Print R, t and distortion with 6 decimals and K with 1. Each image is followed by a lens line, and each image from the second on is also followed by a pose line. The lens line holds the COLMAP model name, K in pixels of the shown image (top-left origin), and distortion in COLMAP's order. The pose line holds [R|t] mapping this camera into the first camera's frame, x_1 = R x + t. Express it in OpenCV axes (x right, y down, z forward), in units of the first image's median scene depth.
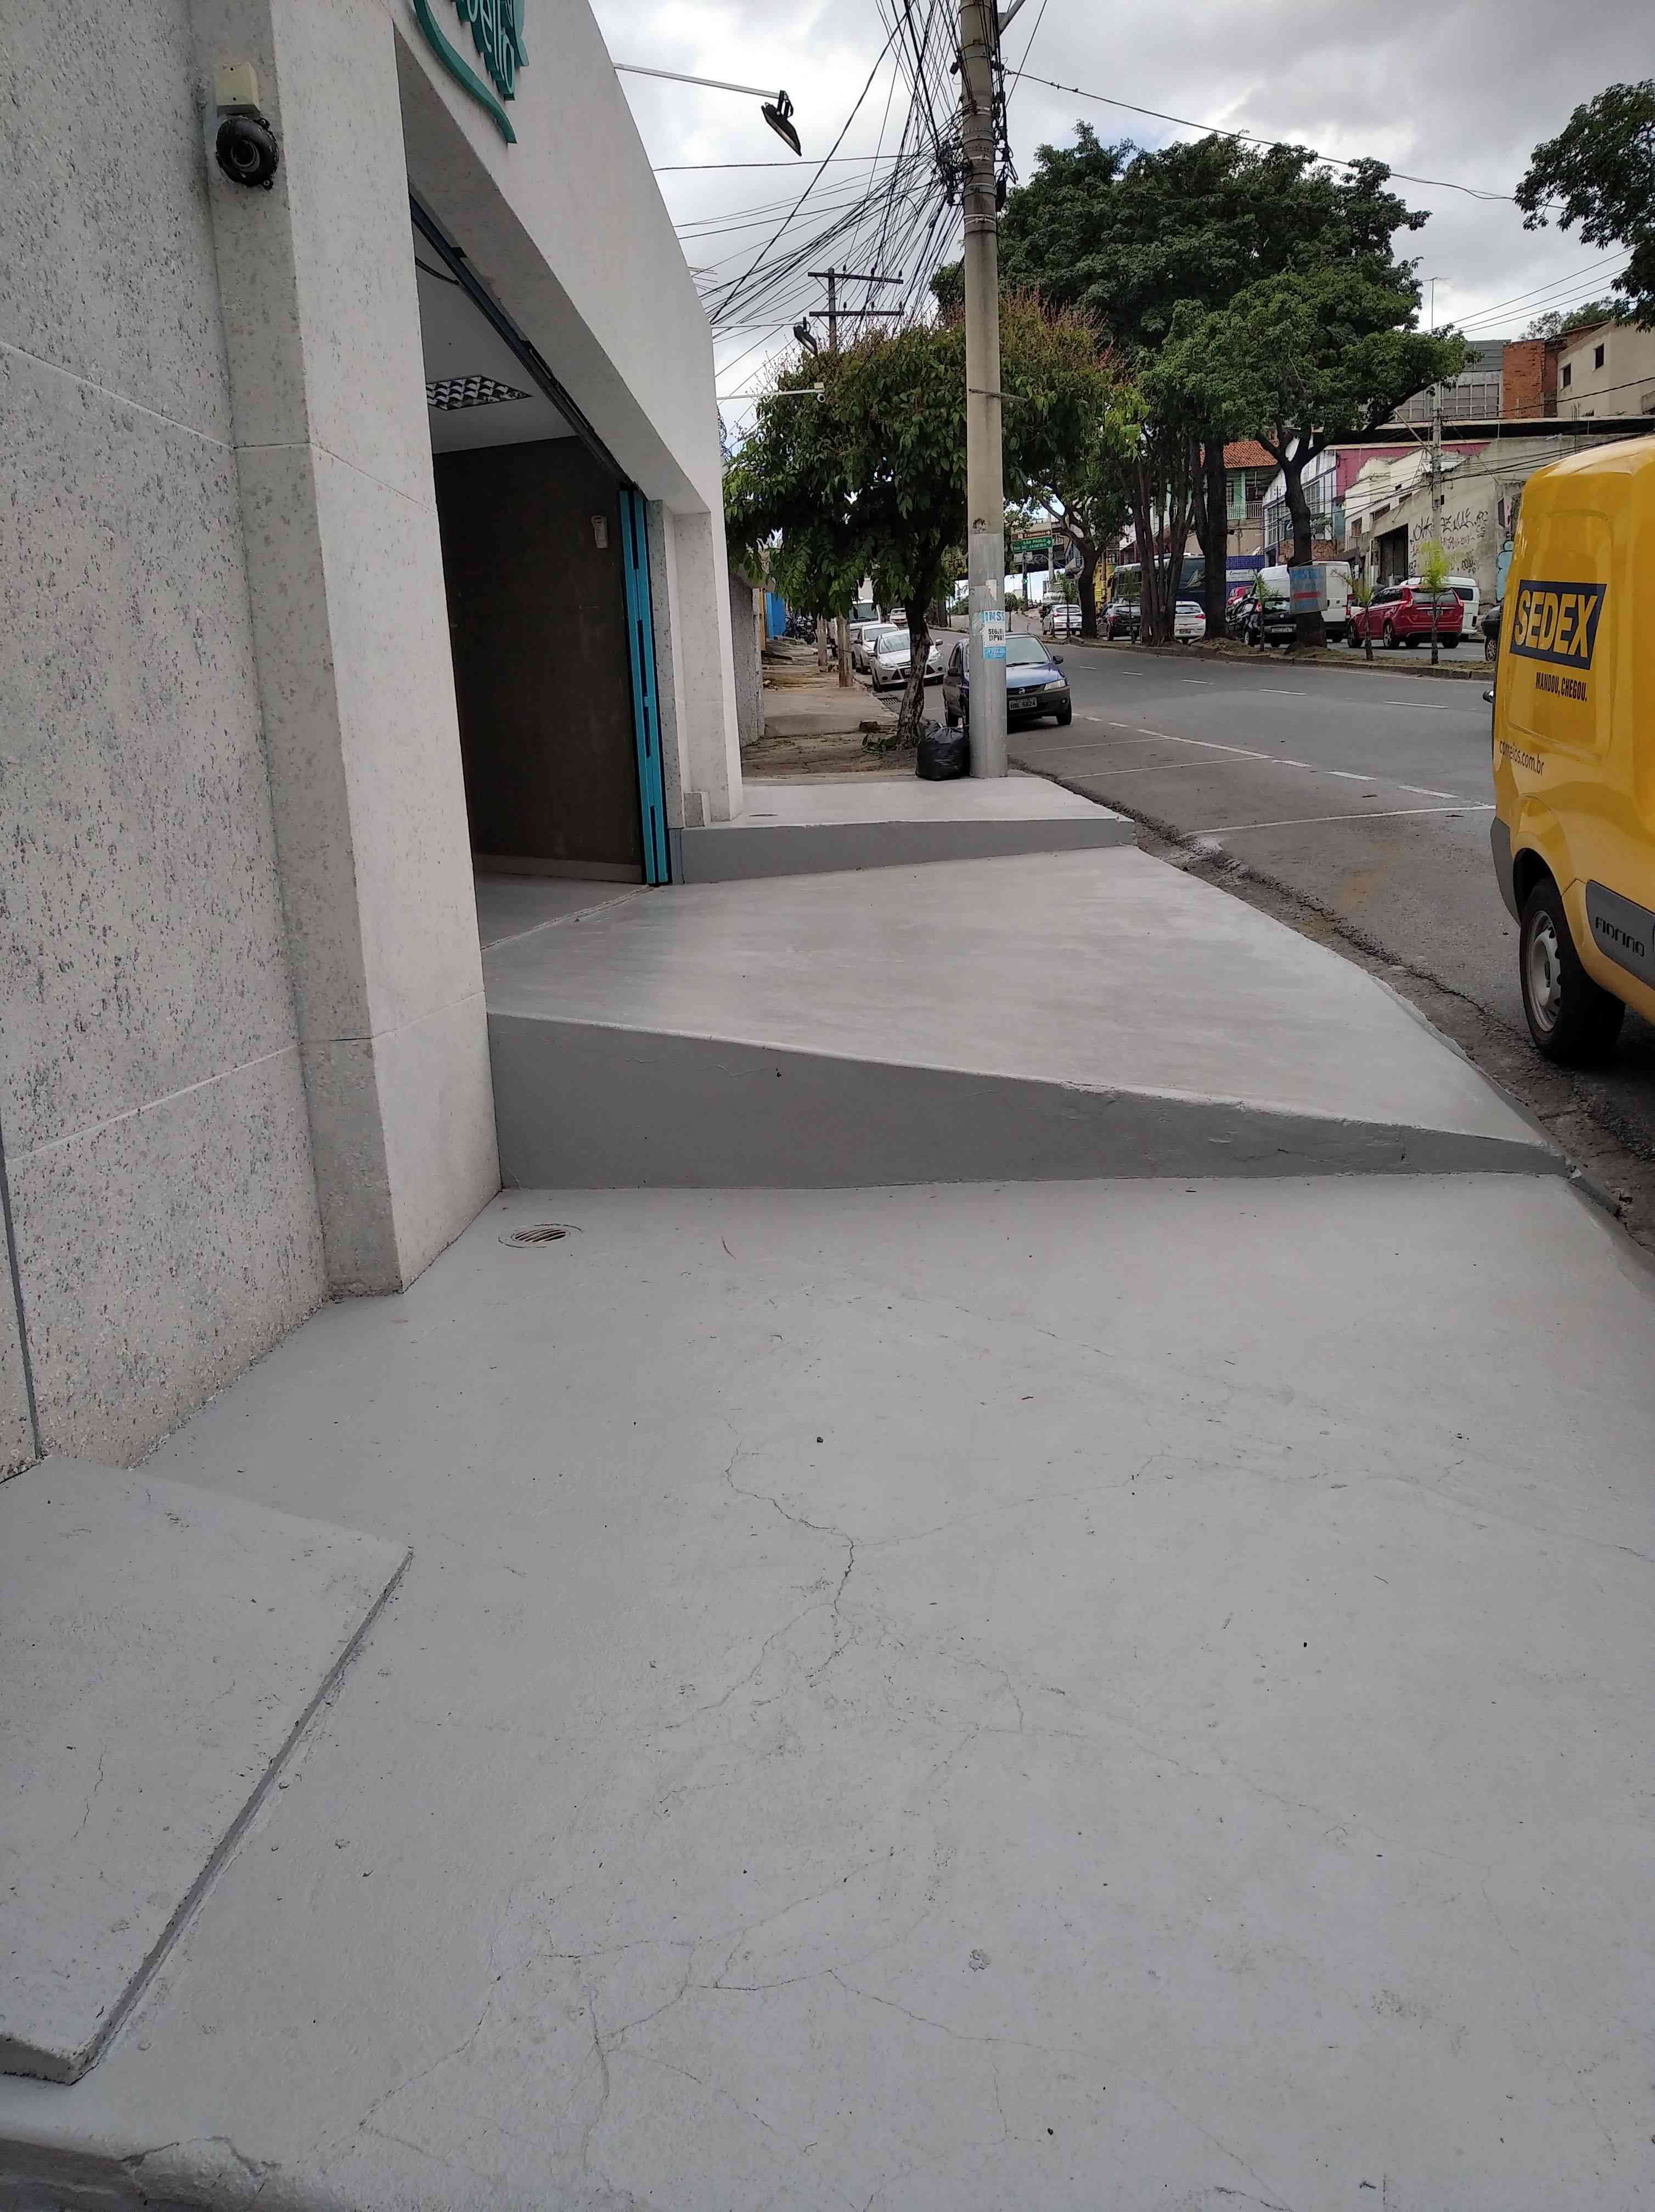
lens RADIAL K [[1672.0, 0, 827.5], [0, 1672.0, 1106.0], [0, 0, 1]] dist [0.074266, -0.139625]
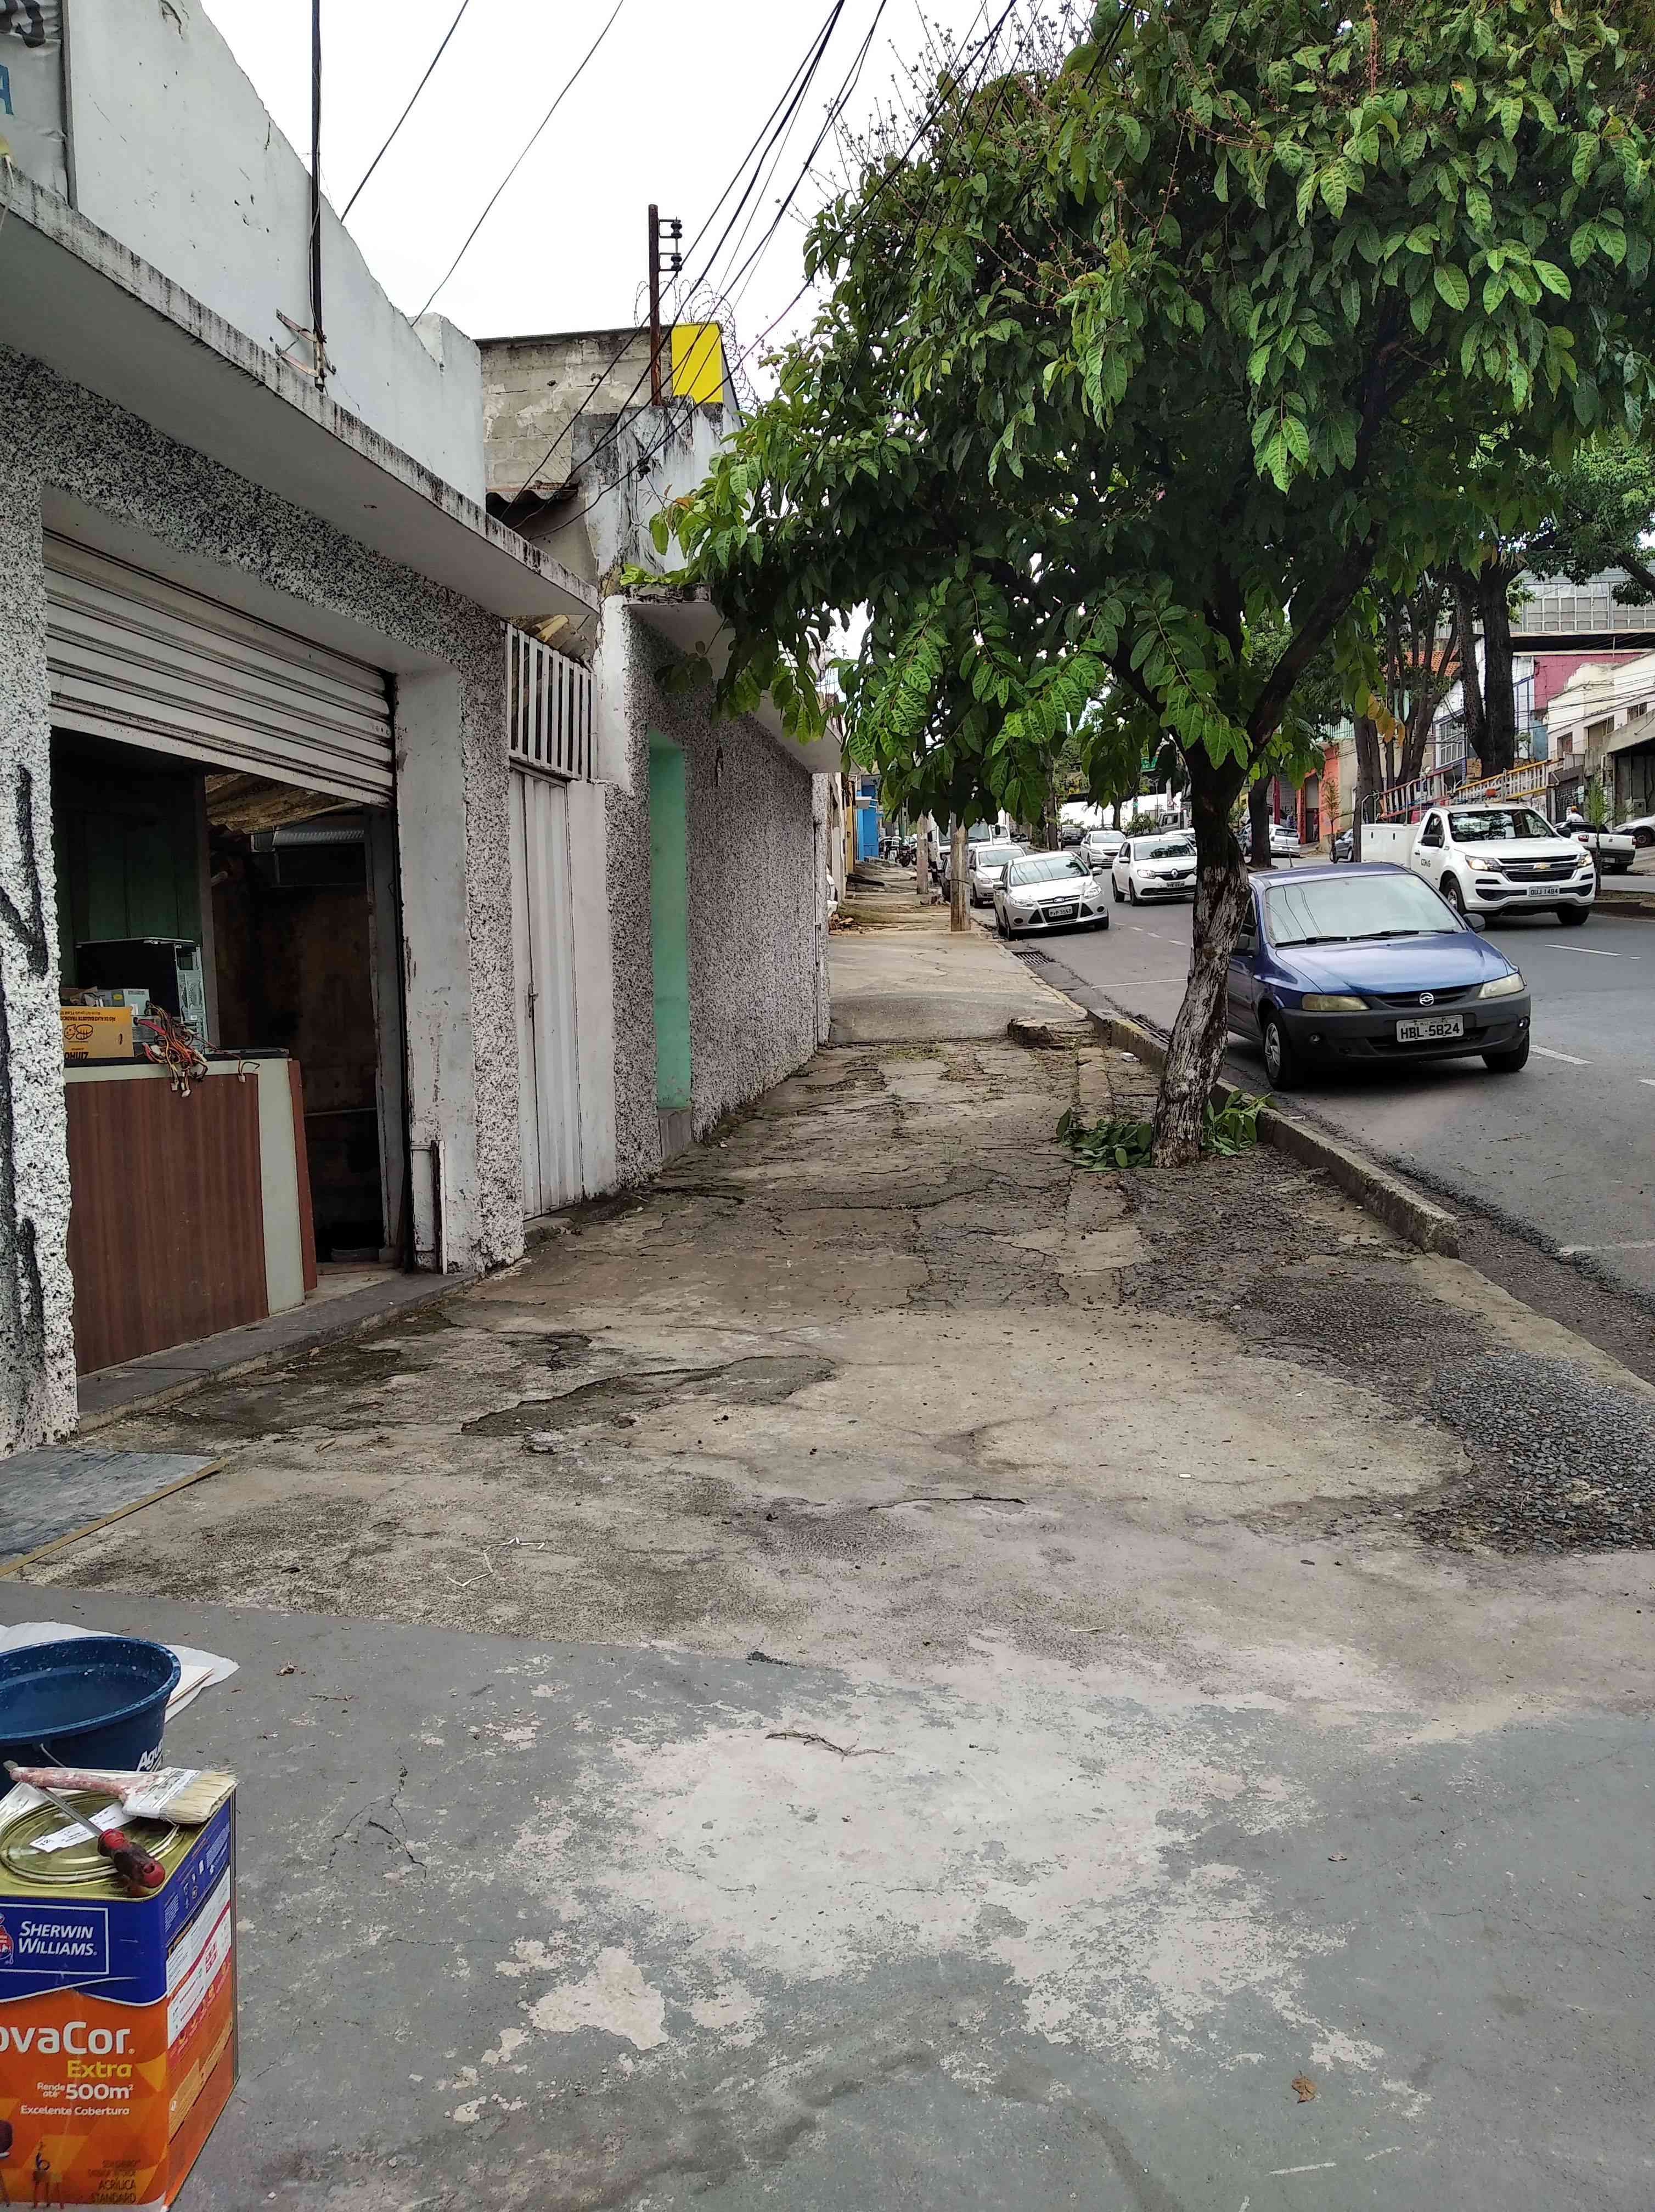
lens RADIAL K [[1672.0, 0, 827.5], [0, 1672.0, 1106.0], [0, 0, 1]] dist [0.074266, -0.139625]
pose [[0.998353, 0.025465, -0.051399, -0.010022], [-0.031660, 0.991834, -0.123545, -0.132062], [0.047833, 0.124969, 0.991007, 0.465839]]
